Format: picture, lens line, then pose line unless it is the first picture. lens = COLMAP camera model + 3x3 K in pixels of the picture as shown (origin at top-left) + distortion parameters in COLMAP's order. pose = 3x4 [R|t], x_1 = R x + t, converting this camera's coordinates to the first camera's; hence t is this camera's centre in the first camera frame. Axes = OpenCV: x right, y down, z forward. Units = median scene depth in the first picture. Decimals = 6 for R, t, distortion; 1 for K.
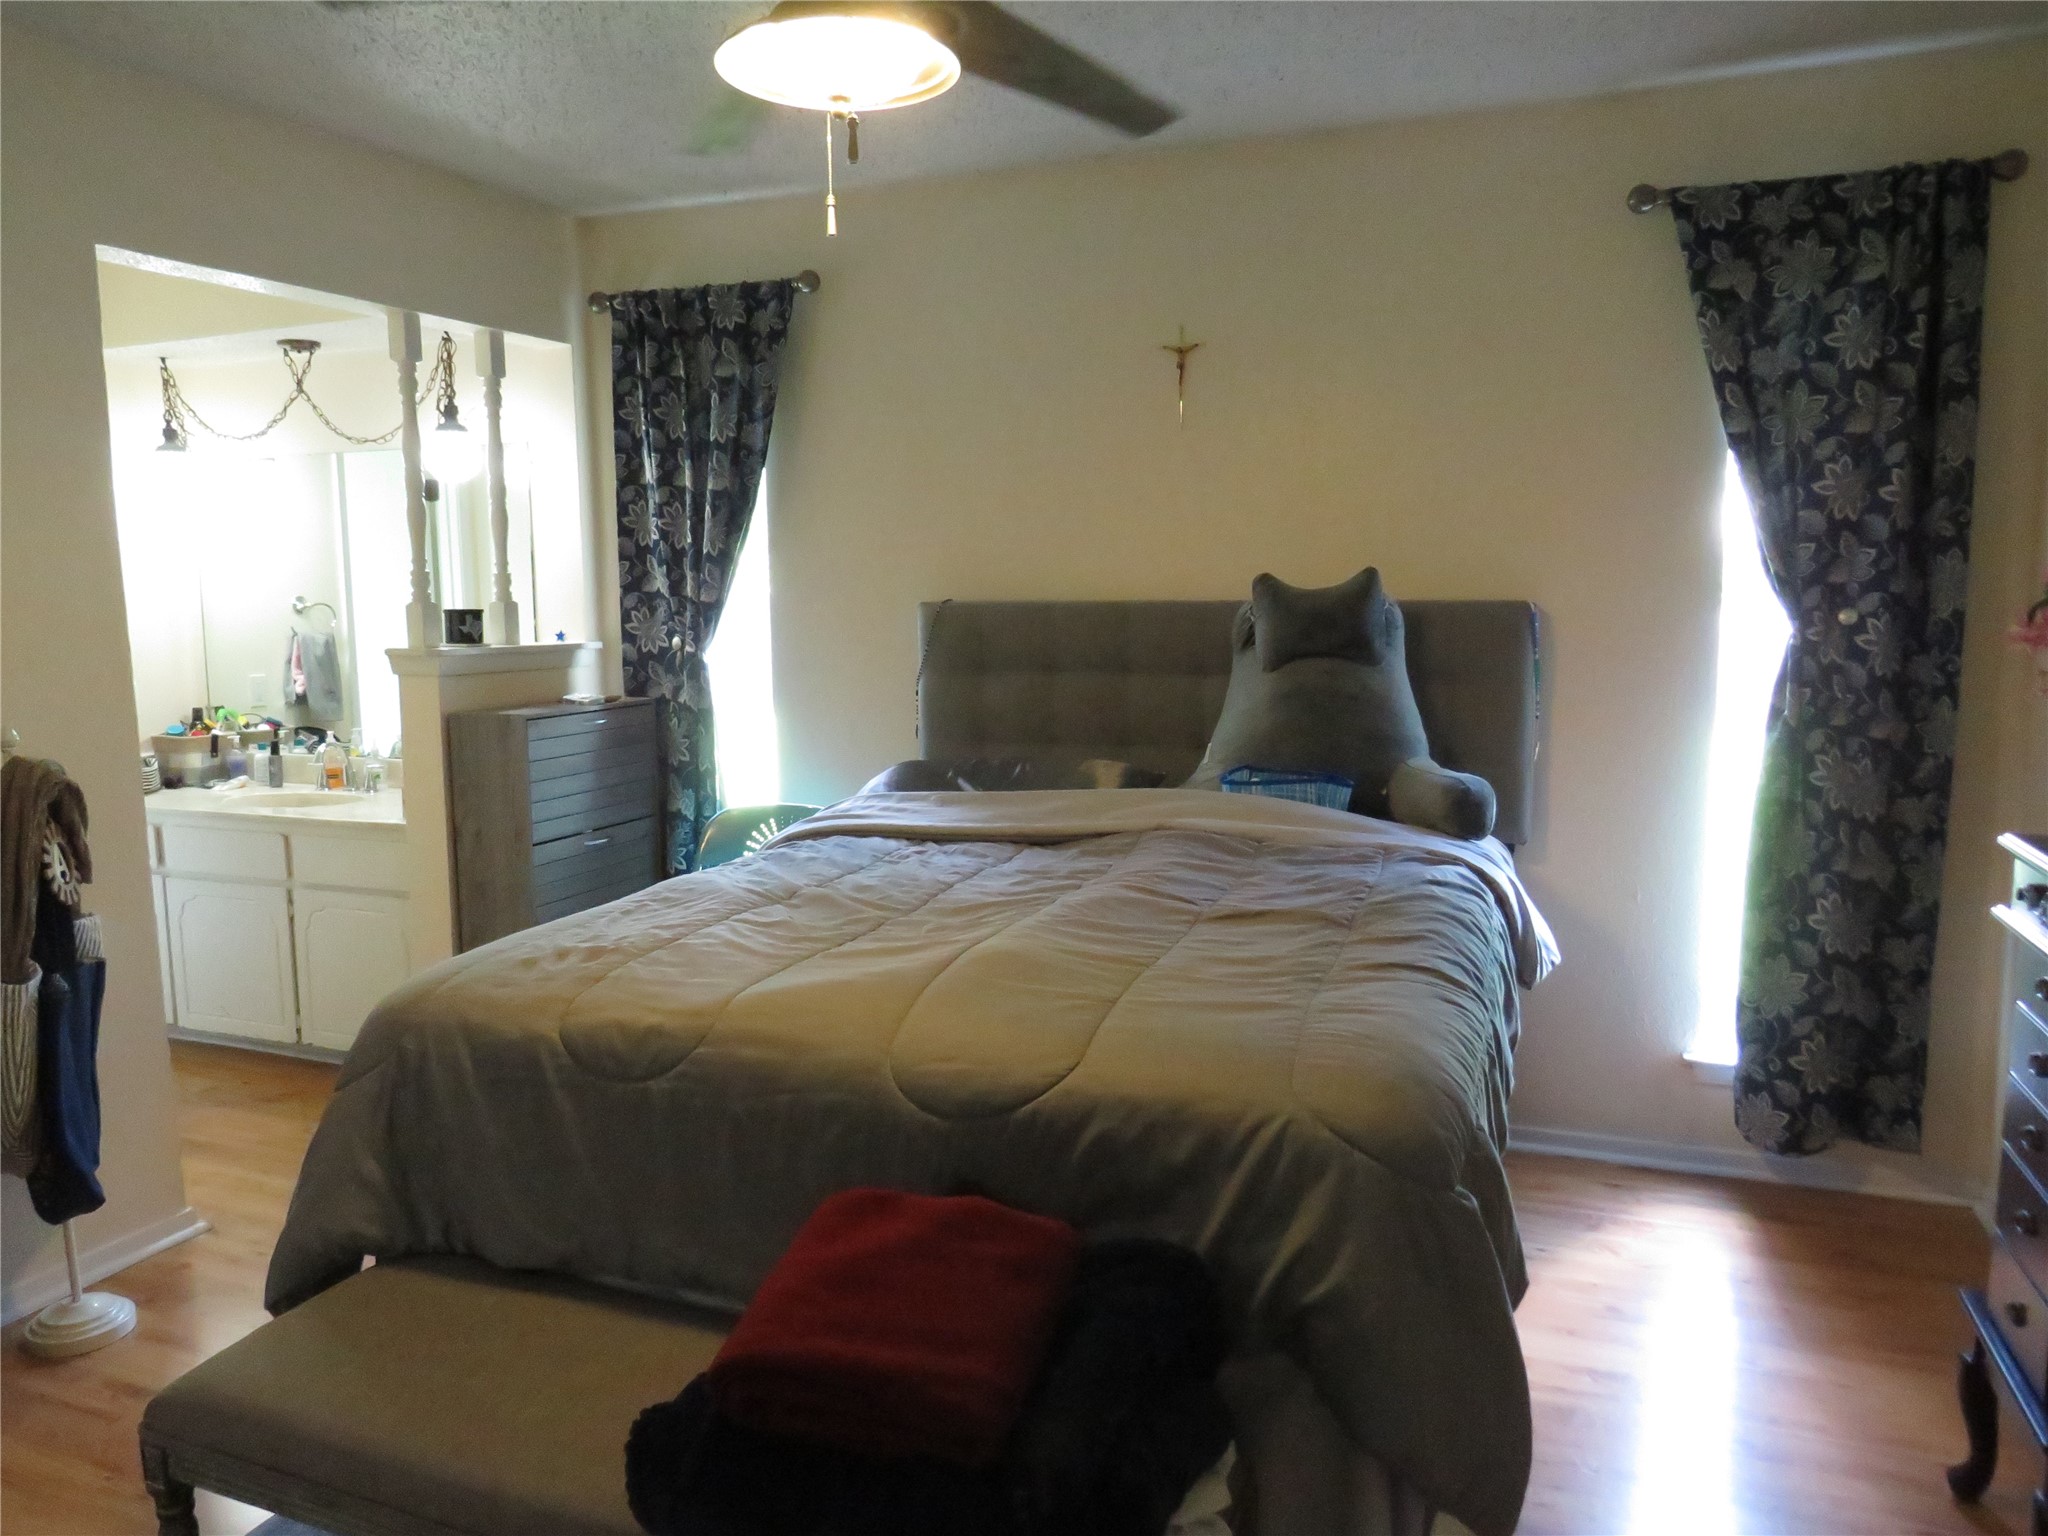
lens RADIAL K [[1465.7, 0, 961.4], [0, 1465.7, 759.5], [0, 0, 1]] dist [0.025698, -0.003049]
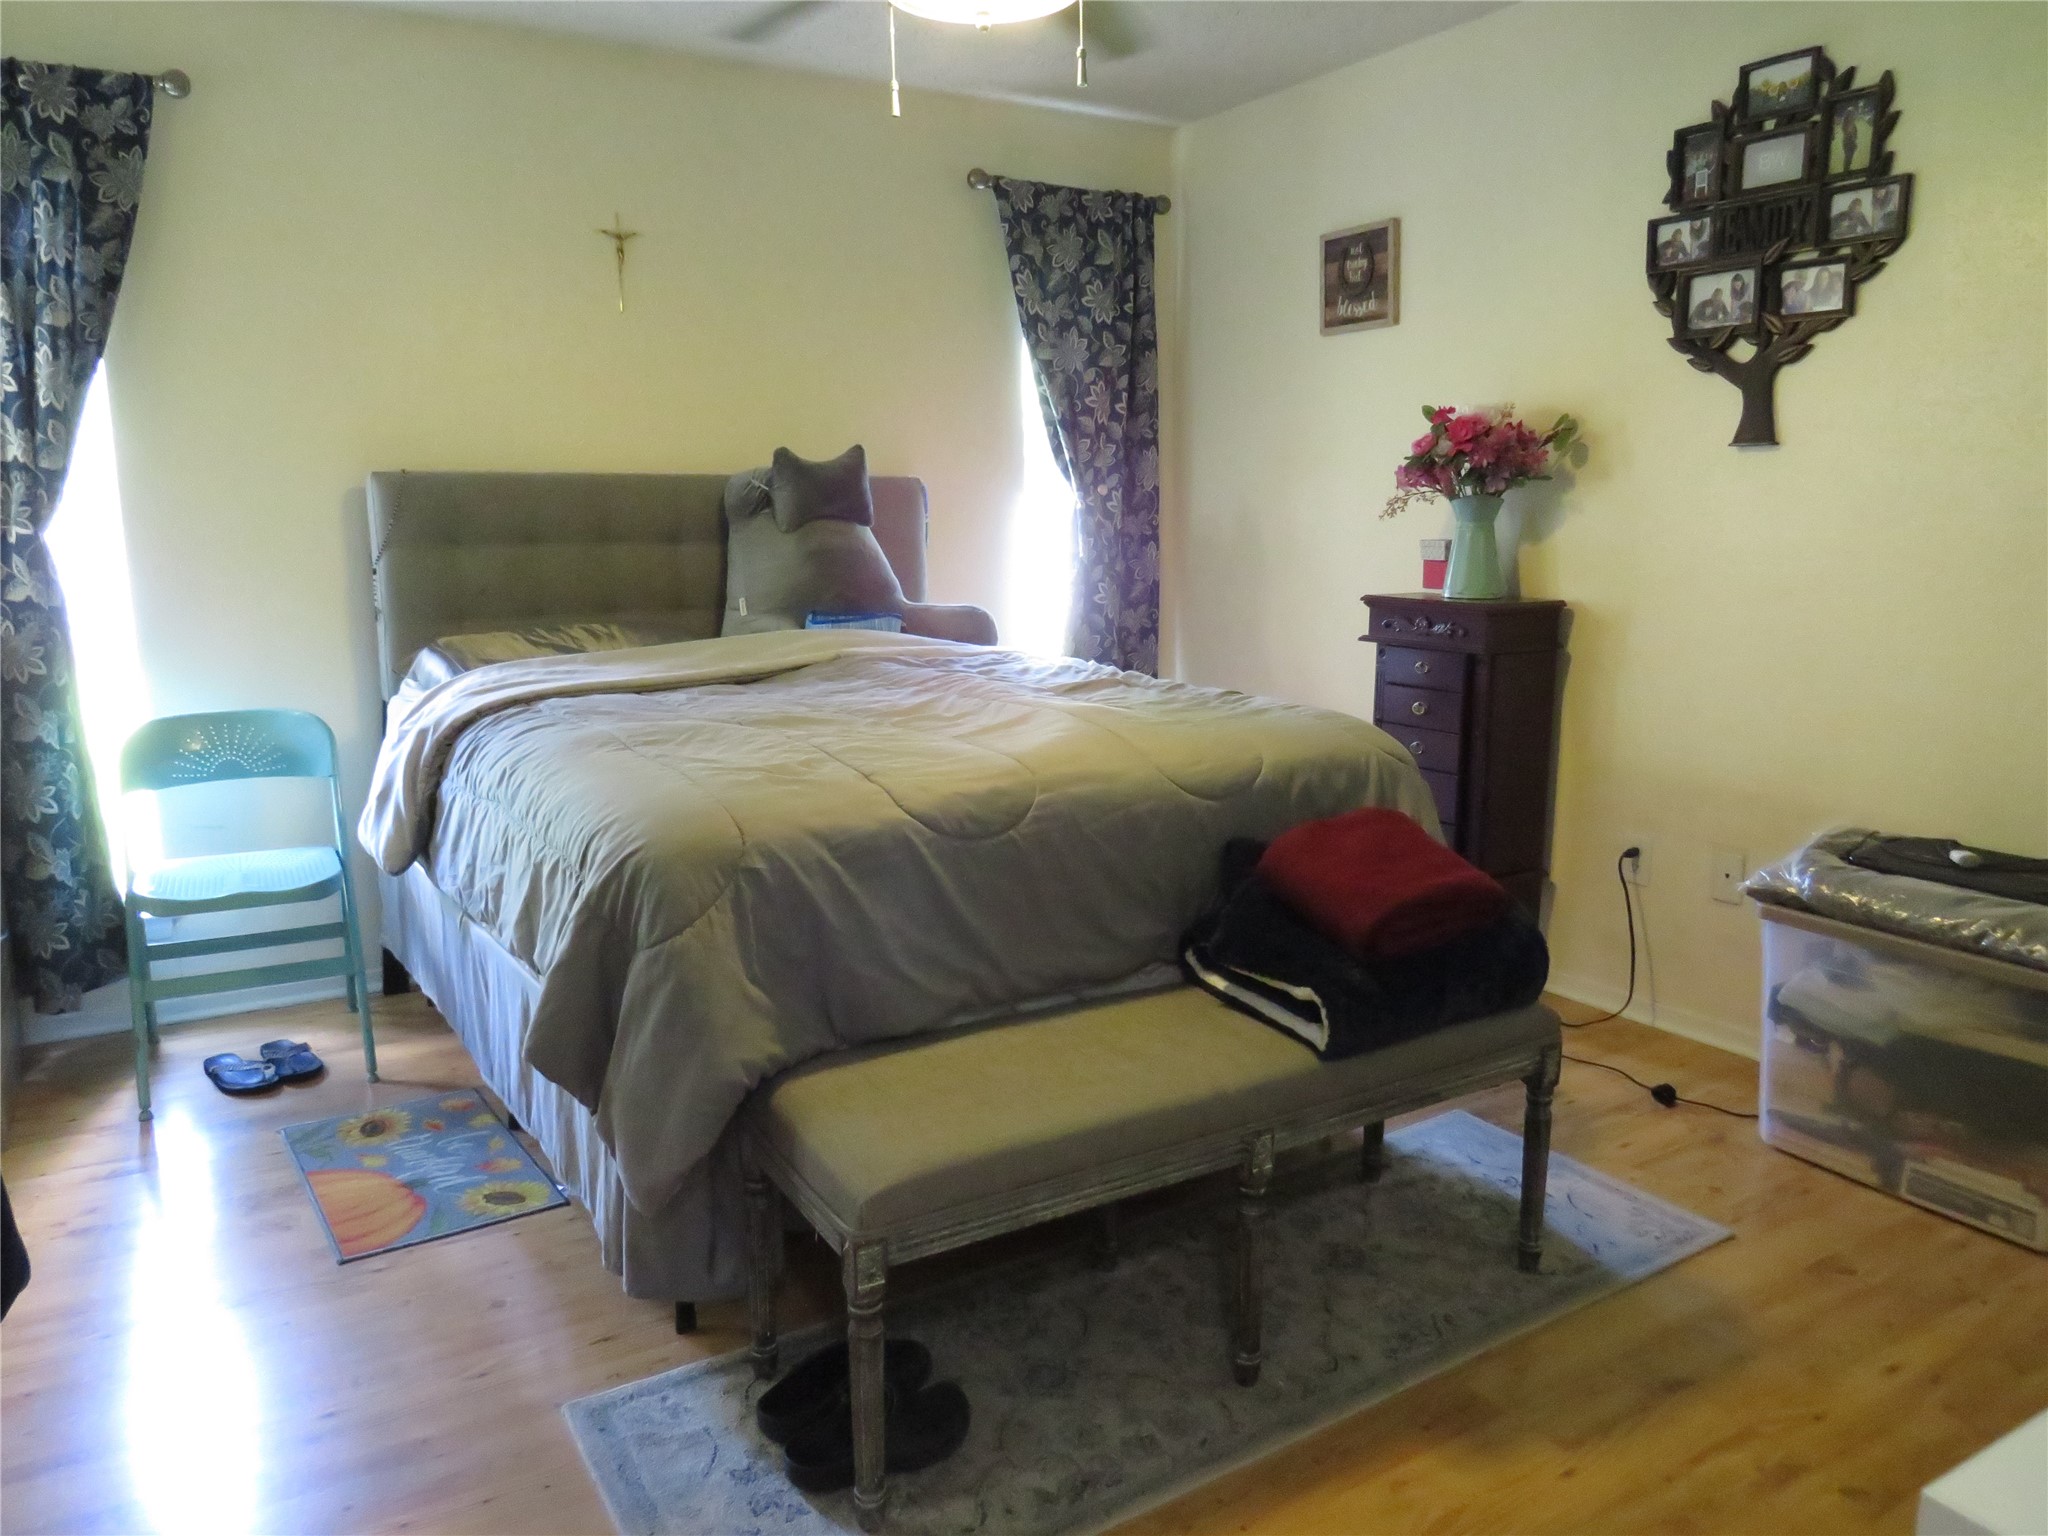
lens RADIAL K [[1481.3, 0, 1024.0], [0, 1481.3, 768.0], [0, 0, 1]] dist [-0.019334, 0.009961]
pose [[0.610148, -0.131786, 0.781250, -0.659517], [0.092131, 0.991181, 0.095245, 0.032731], [-0.786912, 0.013863, 0.616909, 0.139986]]
